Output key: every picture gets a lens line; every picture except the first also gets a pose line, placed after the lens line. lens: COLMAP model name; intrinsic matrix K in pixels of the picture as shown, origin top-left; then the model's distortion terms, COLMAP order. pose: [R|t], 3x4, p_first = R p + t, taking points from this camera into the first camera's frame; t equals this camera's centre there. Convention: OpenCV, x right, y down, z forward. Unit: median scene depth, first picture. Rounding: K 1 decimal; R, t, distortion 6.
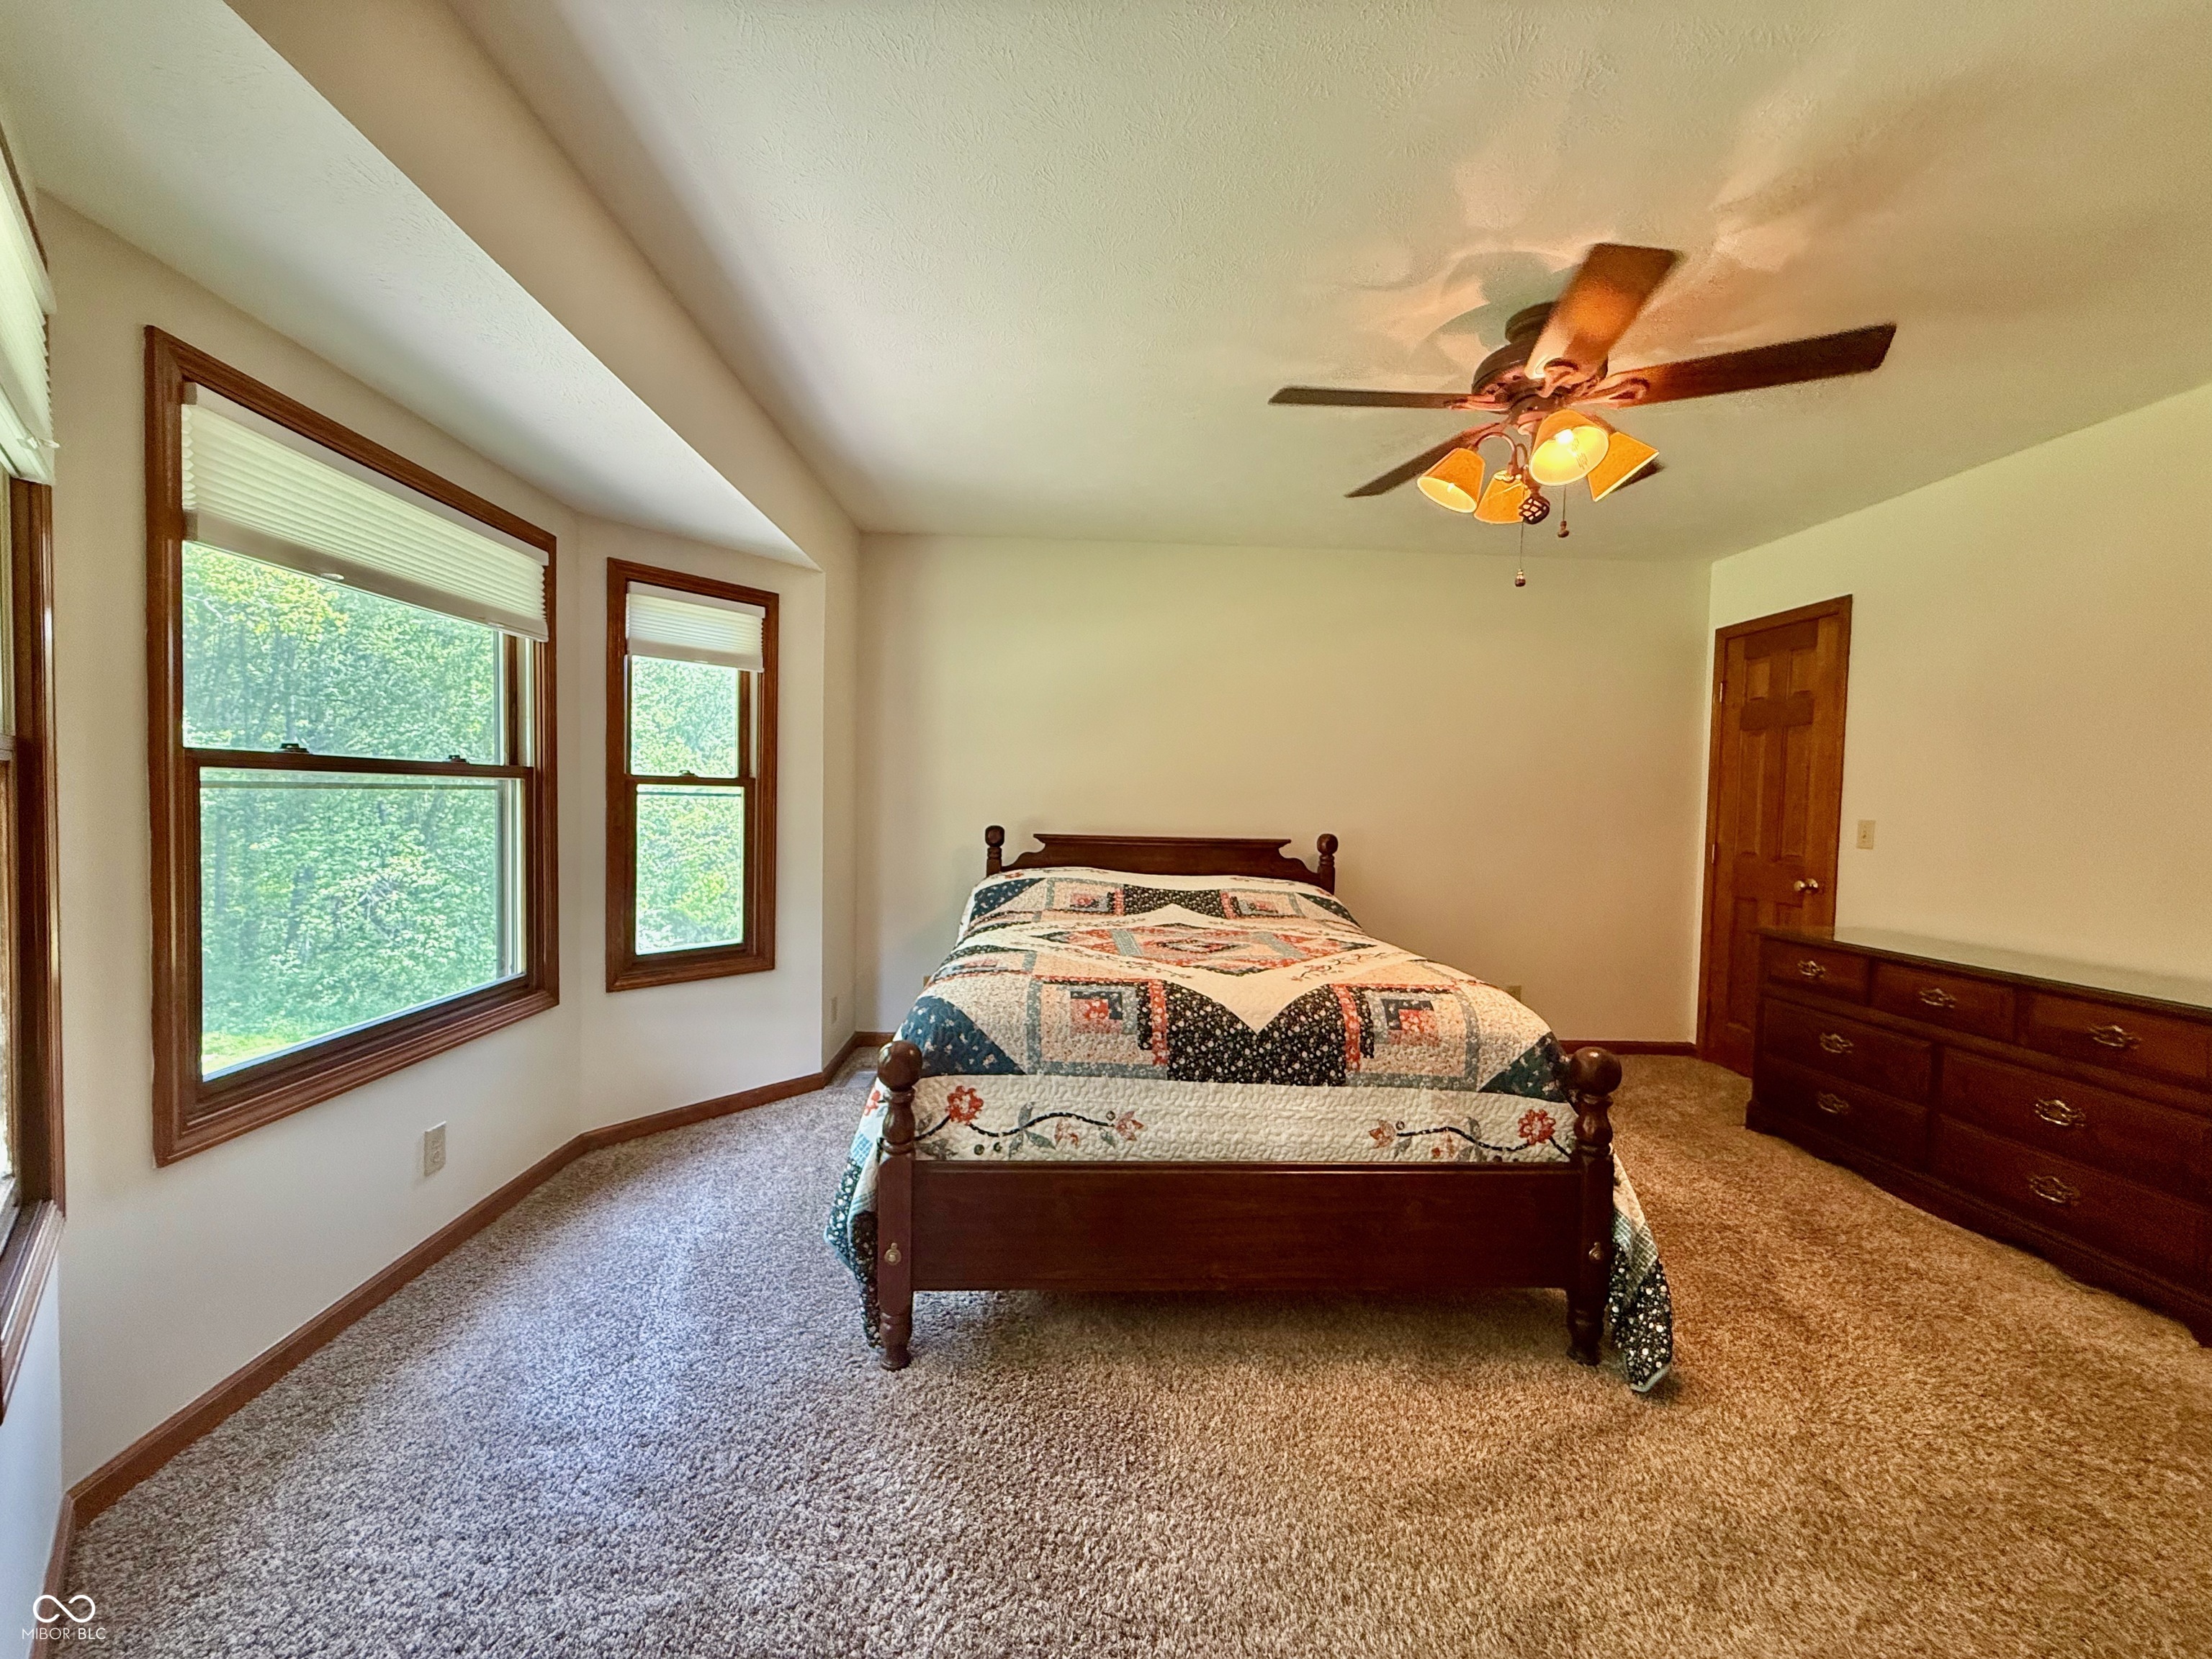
lens RADIAL K [[888.0, 0, 1108.9], [0, 888.0, 835.4], [0, 0, 1]] dist [-0.000198, -0.000001]
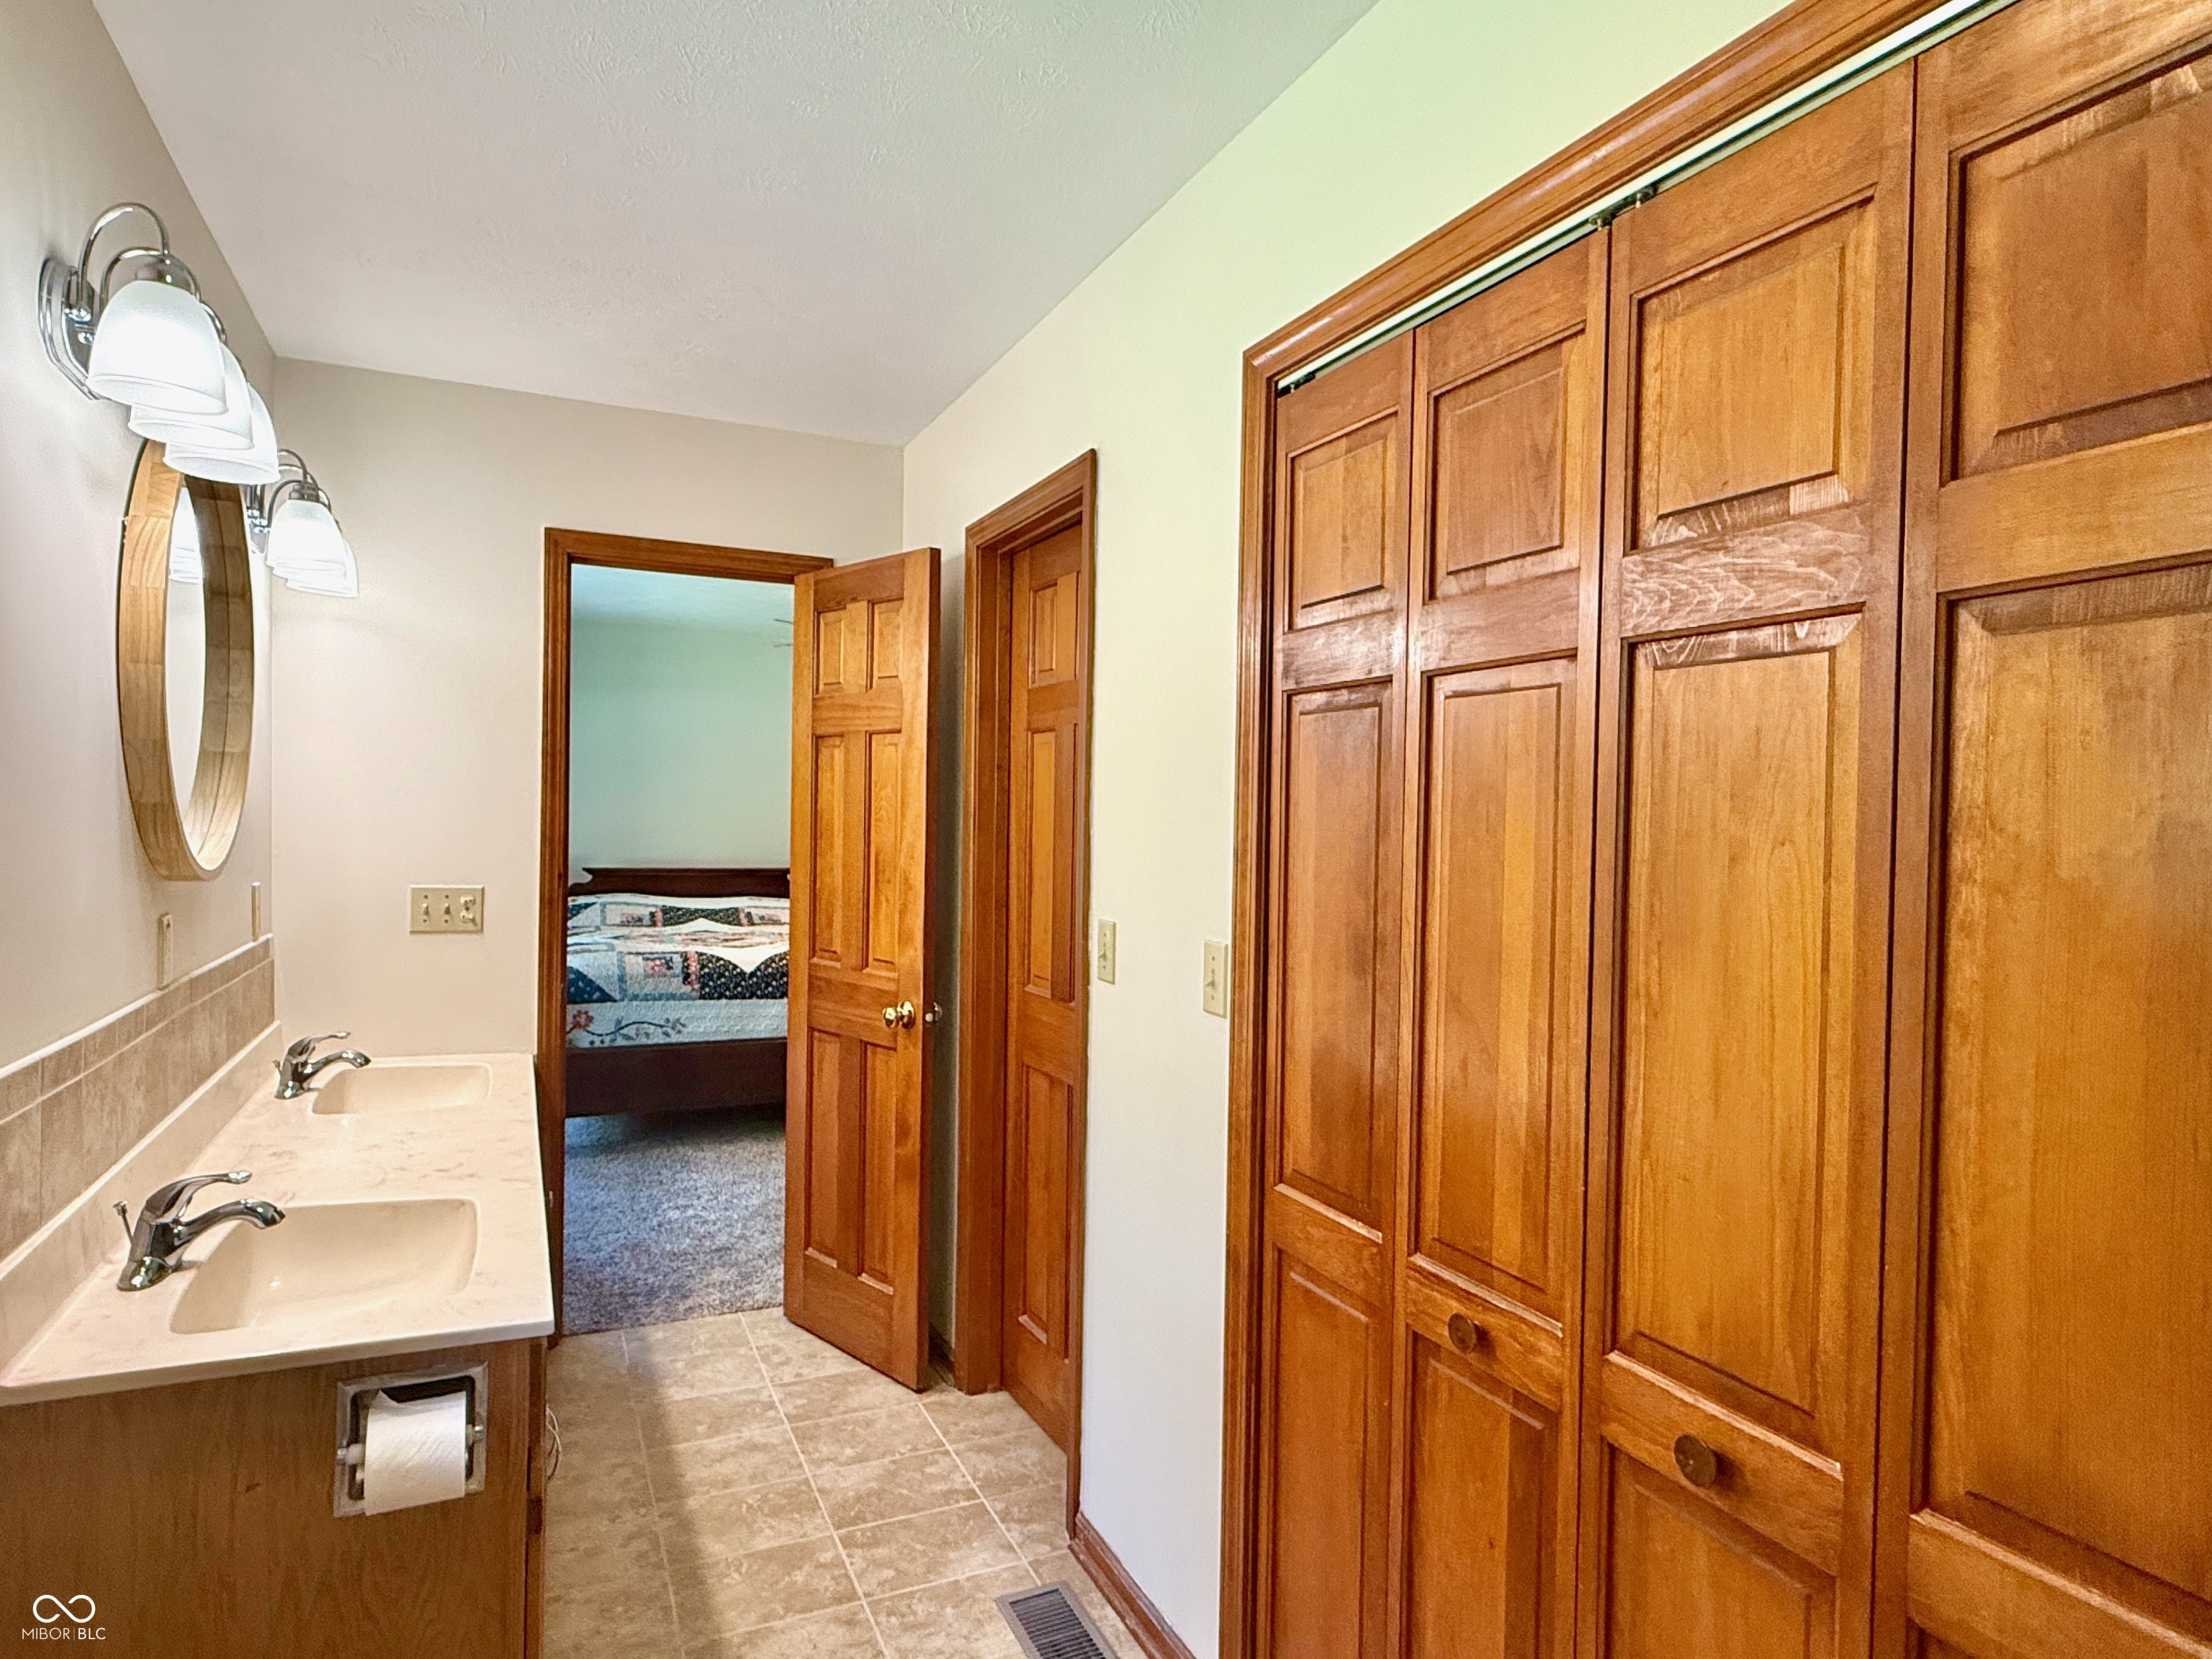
lens RADIAL K [[1223.3, 0, 1114.7], [0, 1223.3, 834.1], [0, 0, 1]] dist [0.002911, 0.000242]
pose [[0.921821, -0.009684, 0.387495, -0.122510], [0.016336, 0.999770, -0.013877, -0.026093], [-0.387272, 0.019122, 0.921767, -1.722751]]
